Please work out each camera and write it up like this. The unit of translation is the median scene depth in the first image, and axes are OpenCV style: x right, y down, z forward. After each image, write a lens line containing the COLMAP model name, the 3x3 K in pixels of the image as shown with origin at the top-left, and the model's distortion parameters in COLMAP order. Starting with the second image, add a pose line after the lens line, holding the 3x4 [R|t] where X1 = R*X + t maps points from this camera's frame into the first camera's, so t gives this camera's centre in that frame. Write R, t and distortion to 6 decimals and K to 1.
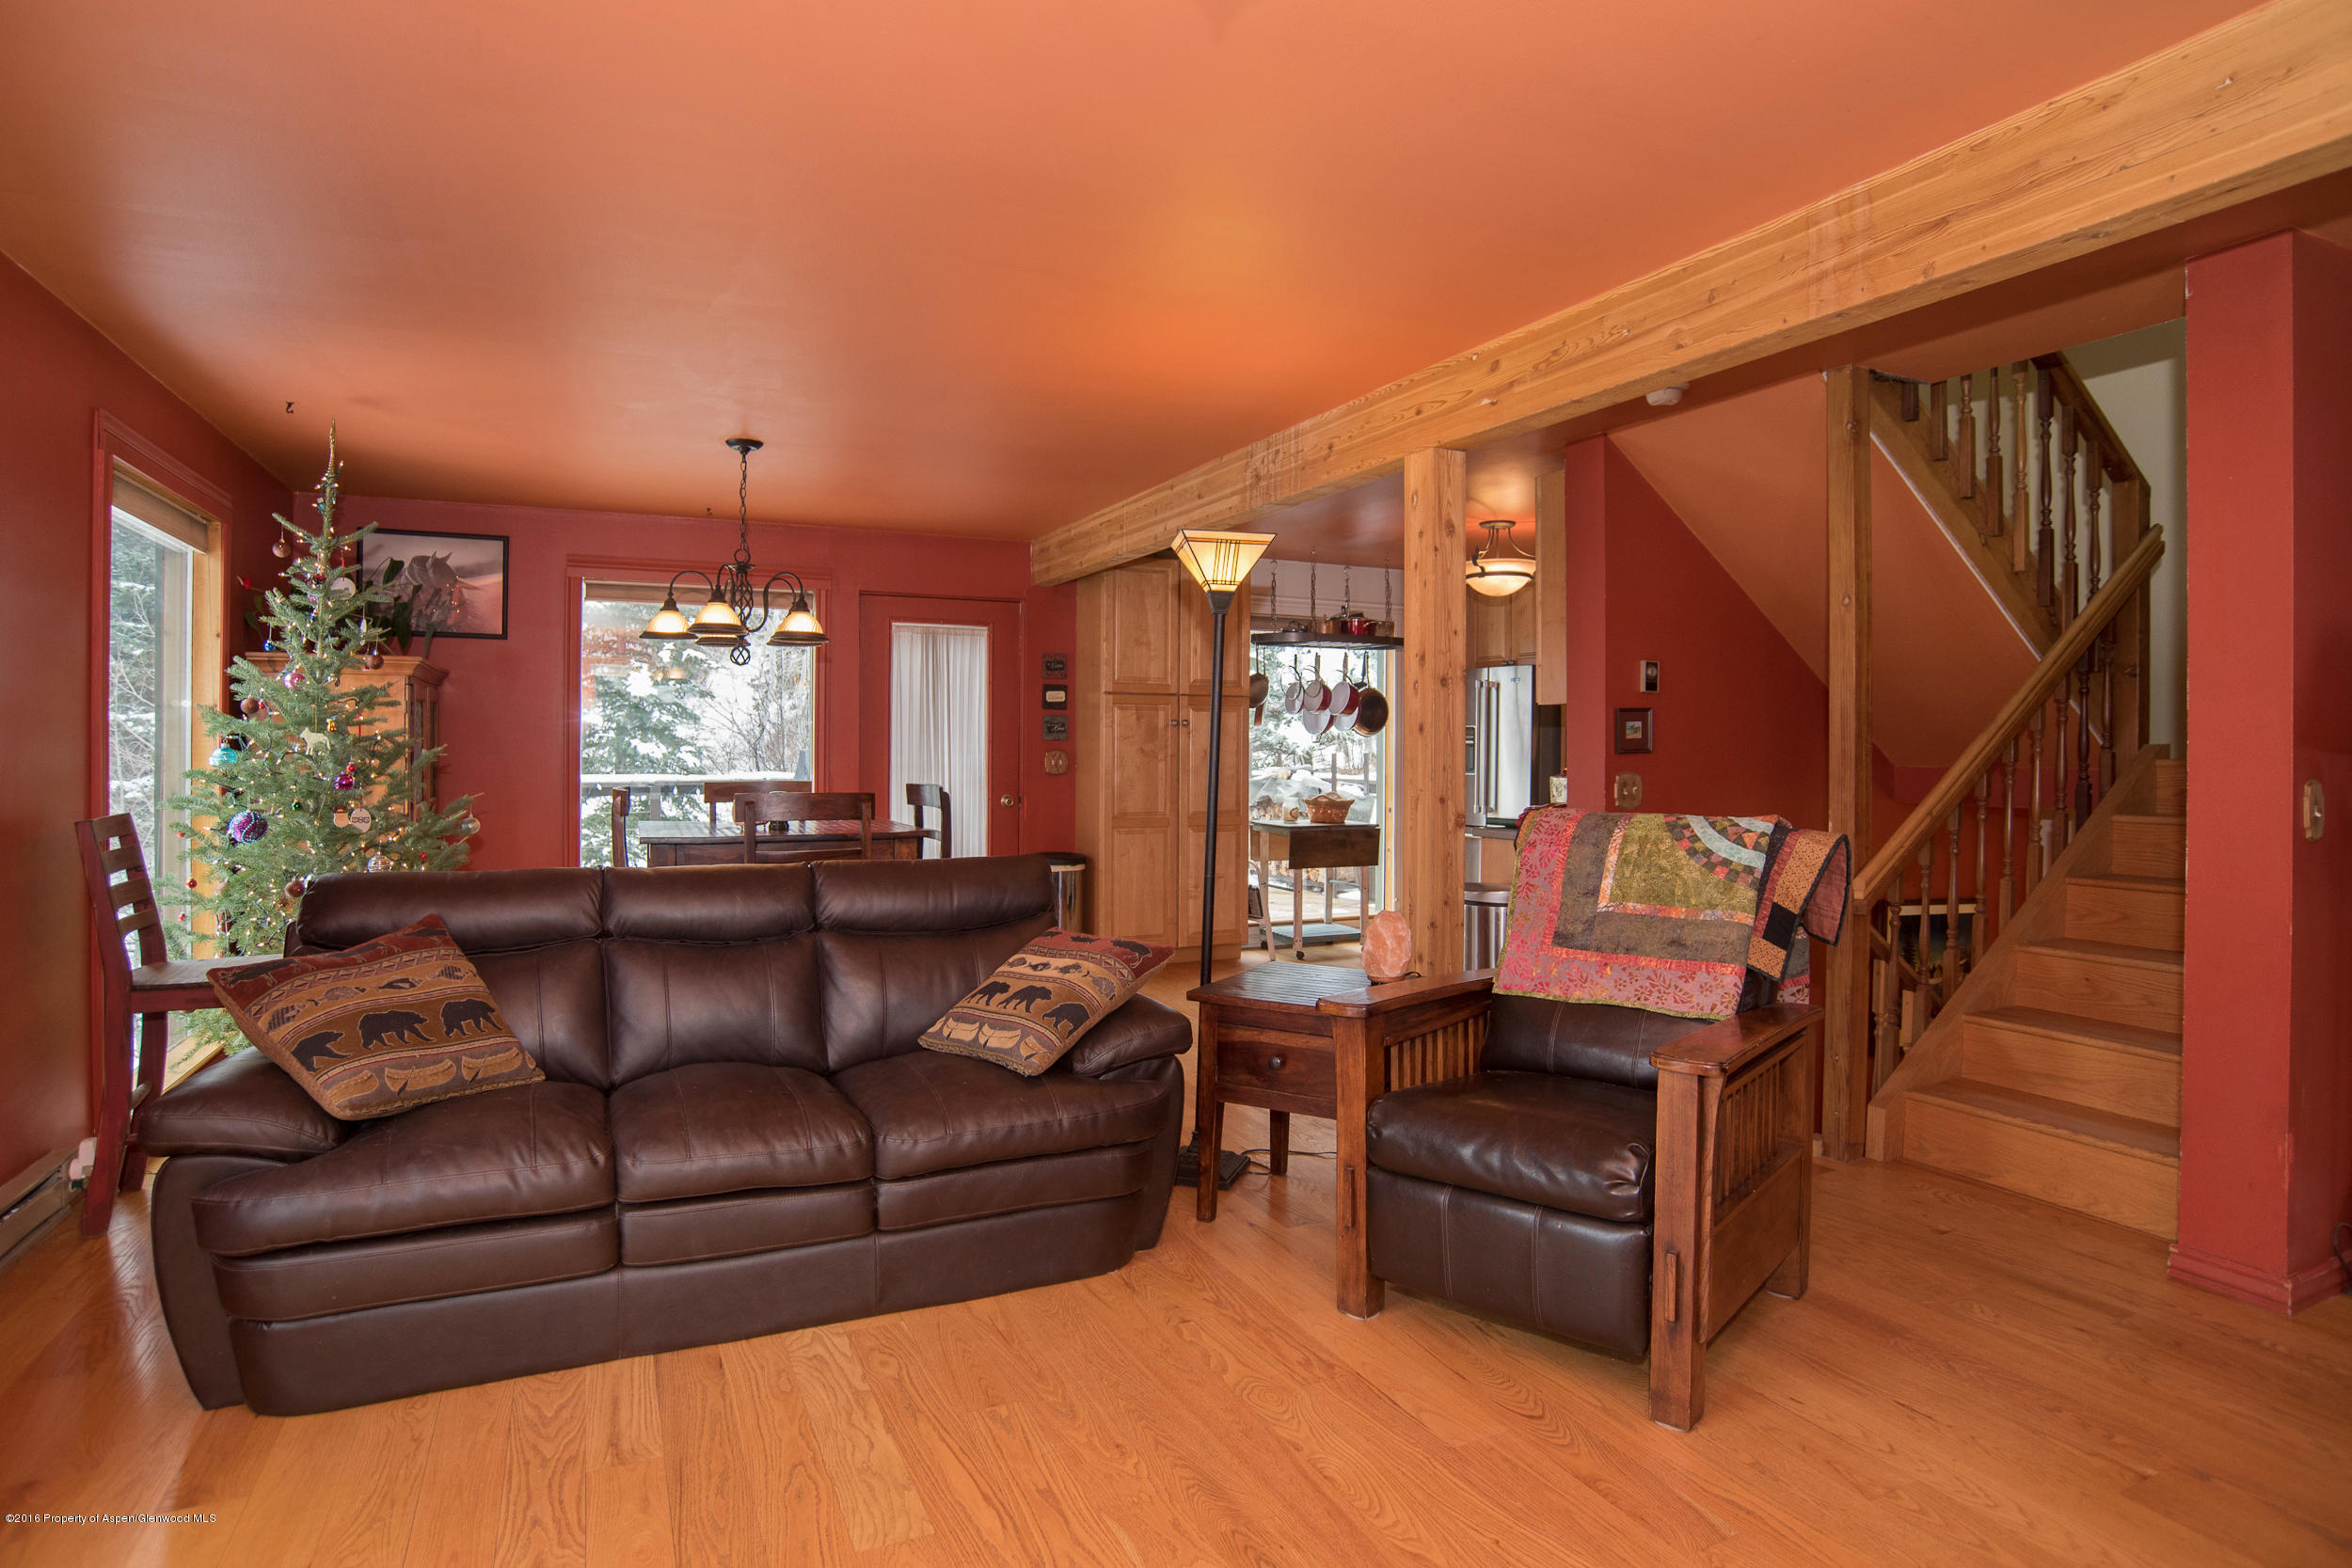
lens RADIAL K [[1262.9, 0, 1174.3], [0, 1262.9, 801.6], [0, 0, 1]] dist [-0.098078, 0.043043]
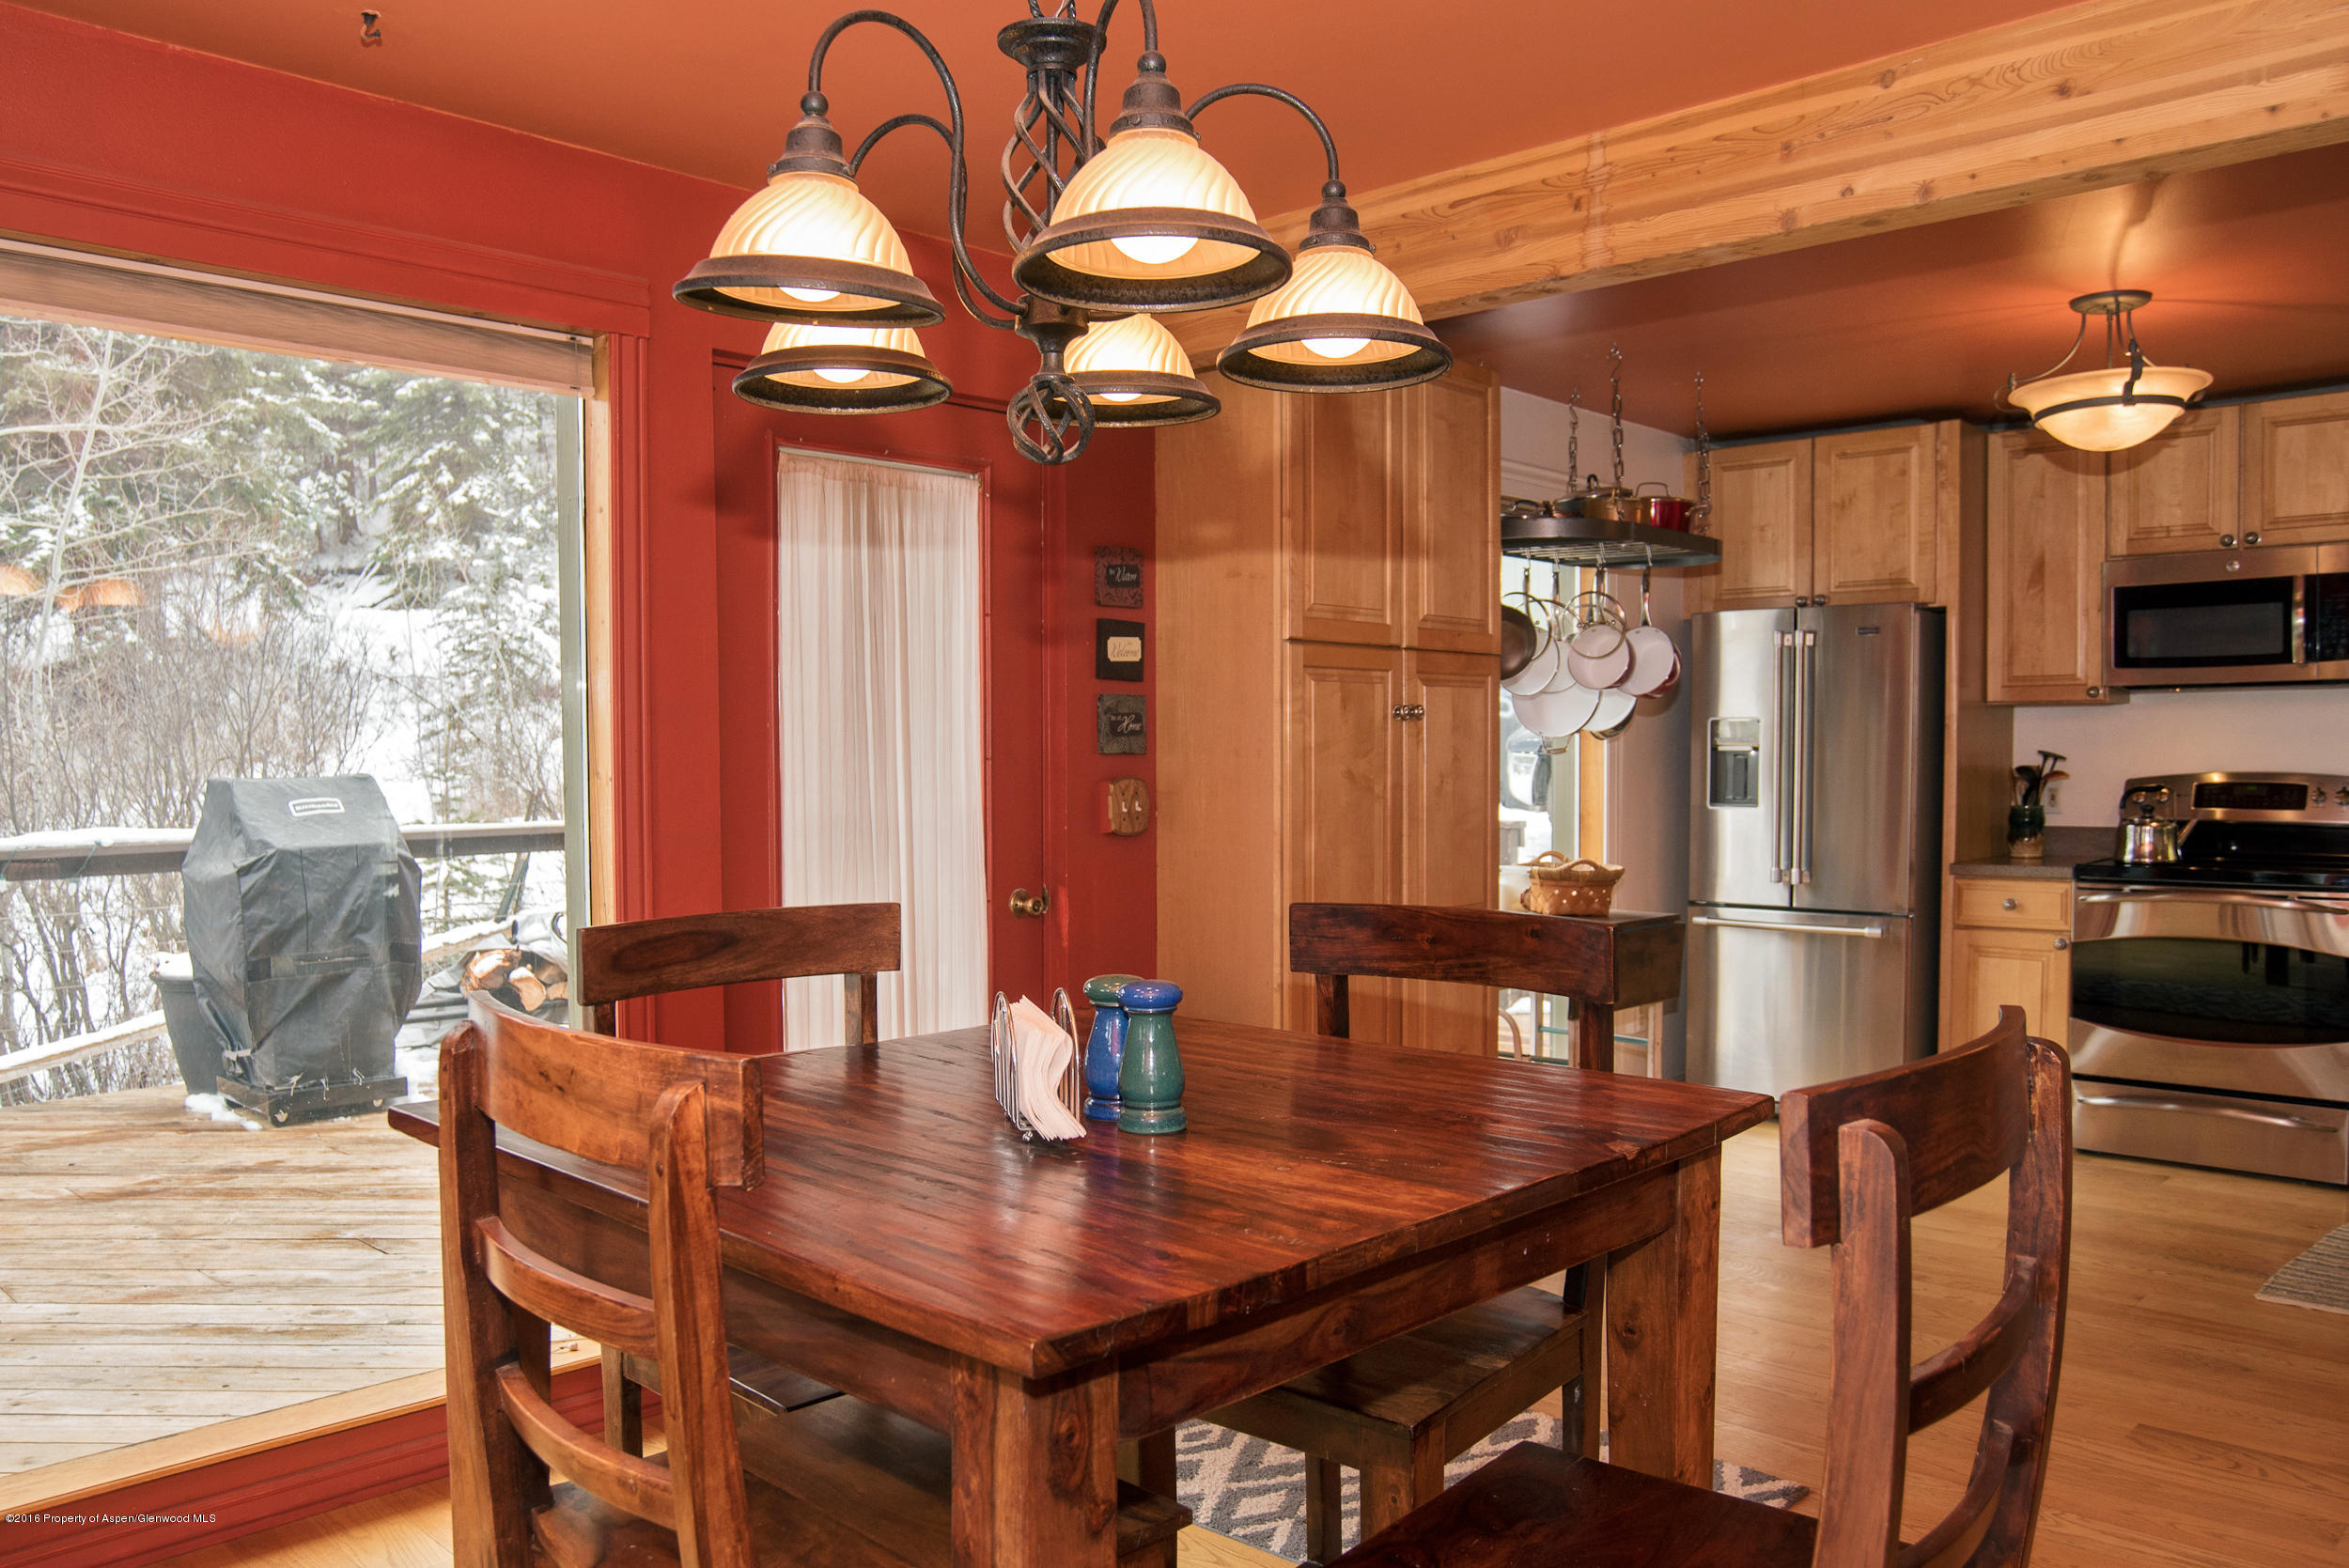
lens RADIAL K [[1750.2, 0, 1172.8], [0, 1750.2, 835.4], [0, 0, 1]] dist [-0.087090, 0.069902]
pose [[0.925710, -0.027671, 0.377220, -0.290428], [0.026022, 0.999617, 0.009469, -0.025486], [-0.377338, 0.001051, 0.926075, 0.437657]]
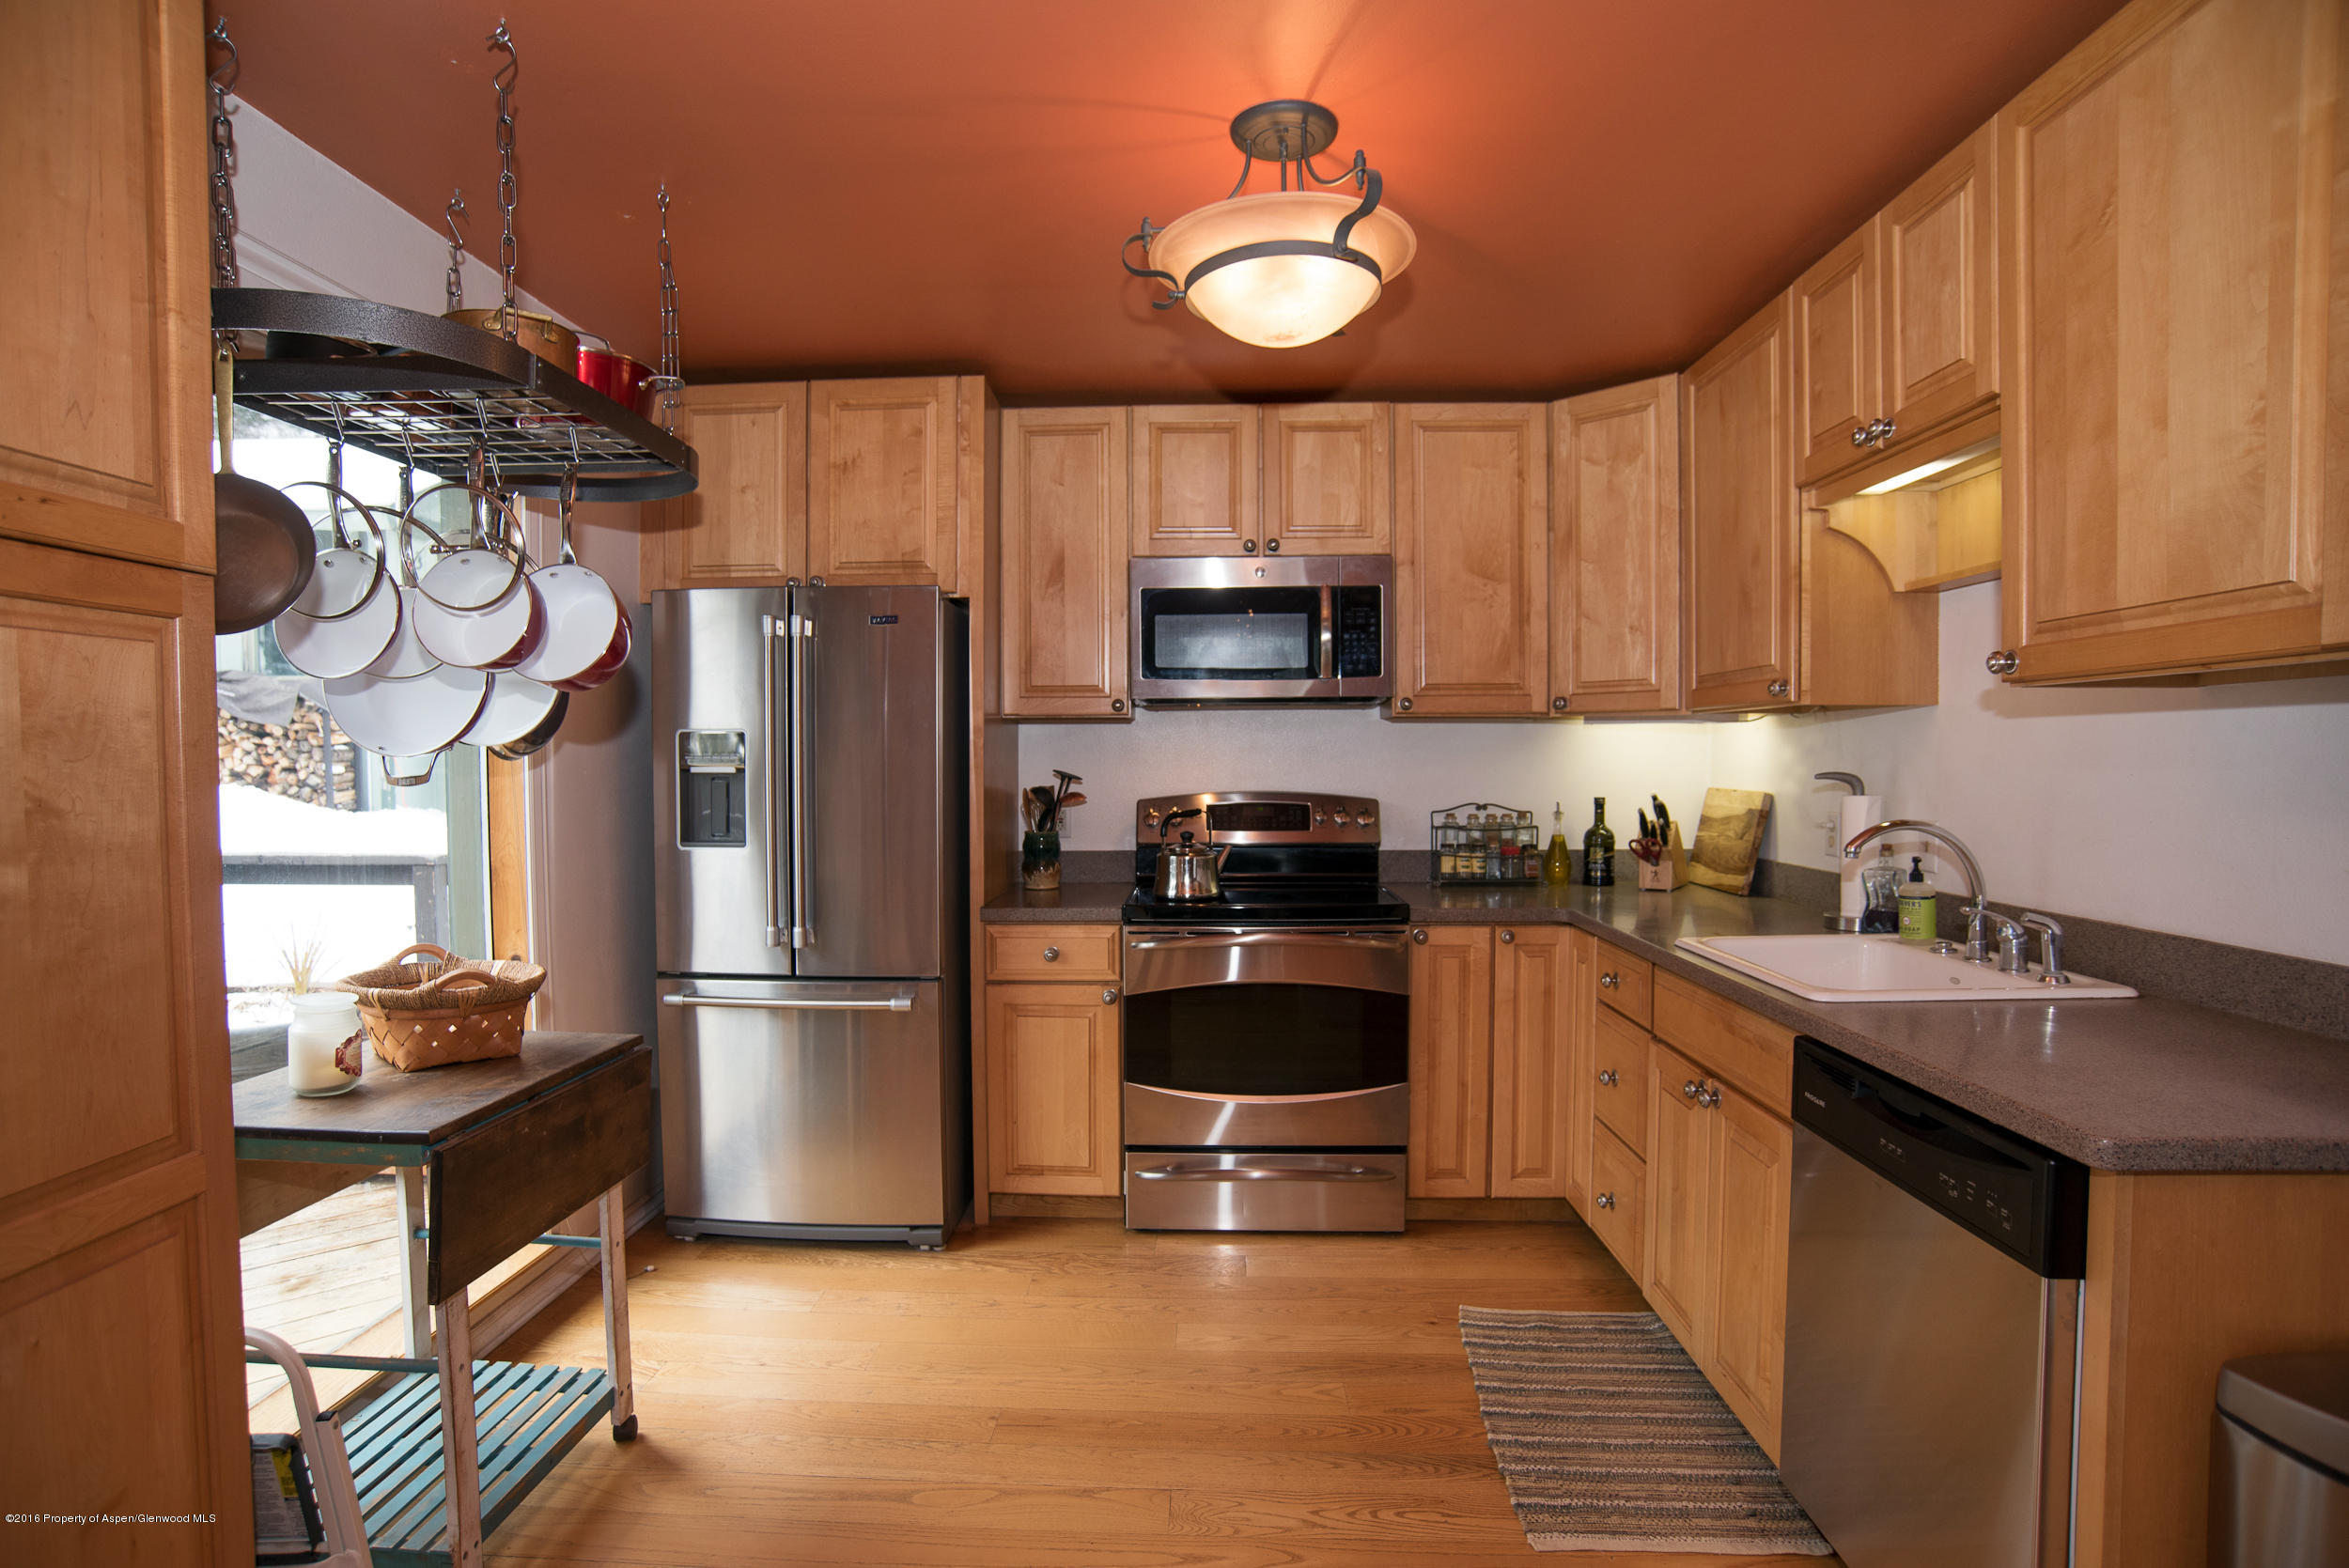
lens RADIAL K [[1170.6, 0, 1148.2], [0, 1170.6, 801.6], [0, 0, 1]] dist [-0.086279, 0.000247]
pose [[0.473607, -0.039766, 0.879838, -0.031831], [0.041398, 0.998881, 0.022862, -0.042983], [-0.879763, 0.025596, 0.474723, 0.754787]]
